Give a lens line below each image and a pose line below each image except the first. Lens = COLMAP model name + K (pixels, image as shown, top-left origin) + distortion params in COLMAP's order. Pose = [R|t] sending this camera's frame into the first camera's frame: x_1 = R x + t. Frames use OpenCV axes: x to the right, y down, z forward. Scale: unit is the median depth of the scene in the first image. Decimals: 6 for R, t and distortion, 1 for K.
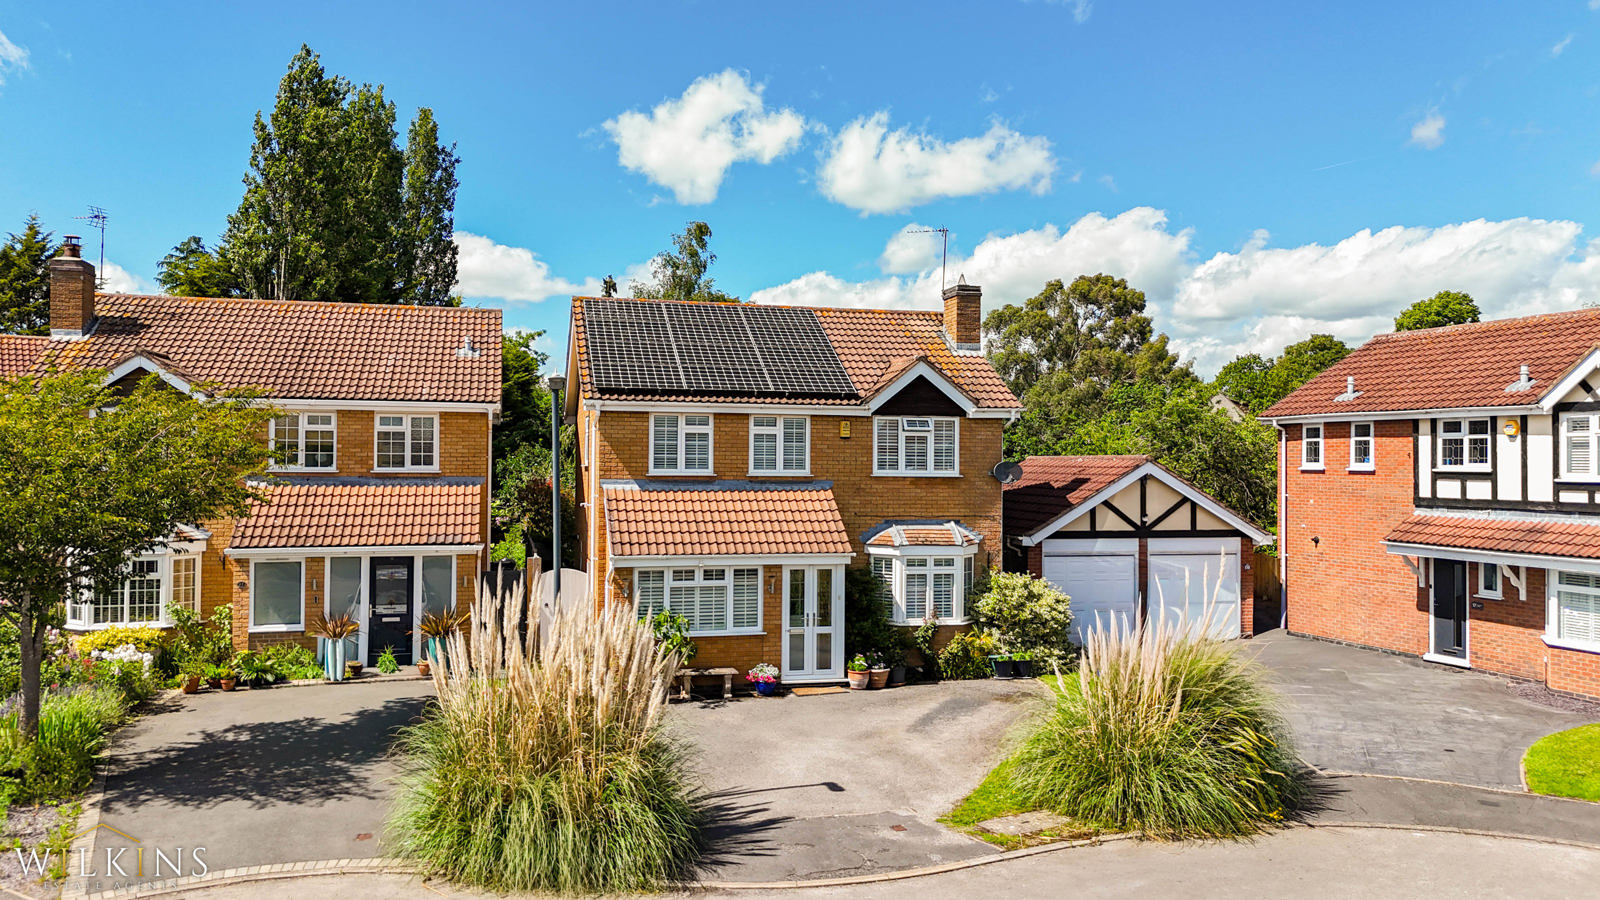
lens RADIAL K [[1124.3, 0, 800.0], [0, 1124.3, 450.0], [0, 0, 1]] dist [0.144904, -0.209856]
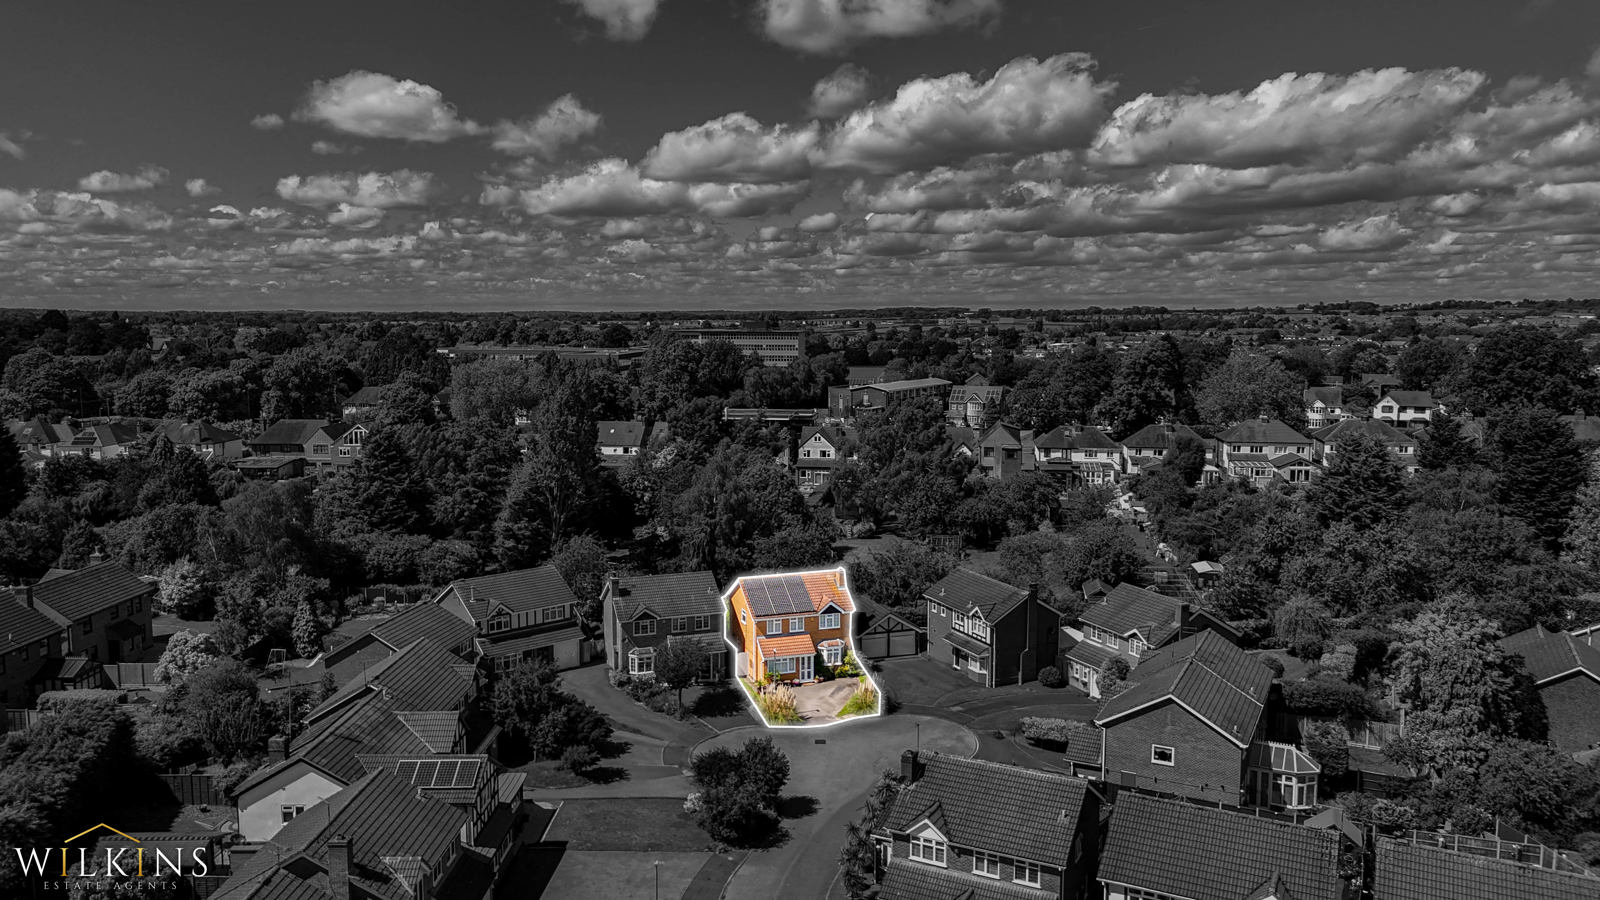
lens RADIAL K [[1151.6, 0, 800.0], [0, 1151.6, 450.0], [0, 0, 1]] dist [0.106109, -0.130565]
pose [[0.997430, -0.013637, 0.070333, -0.299039], [0.003792, 0.990388, 0.138263, -1.234447], [-0.071542, -0.137641, 0.987895, -3.131200]]
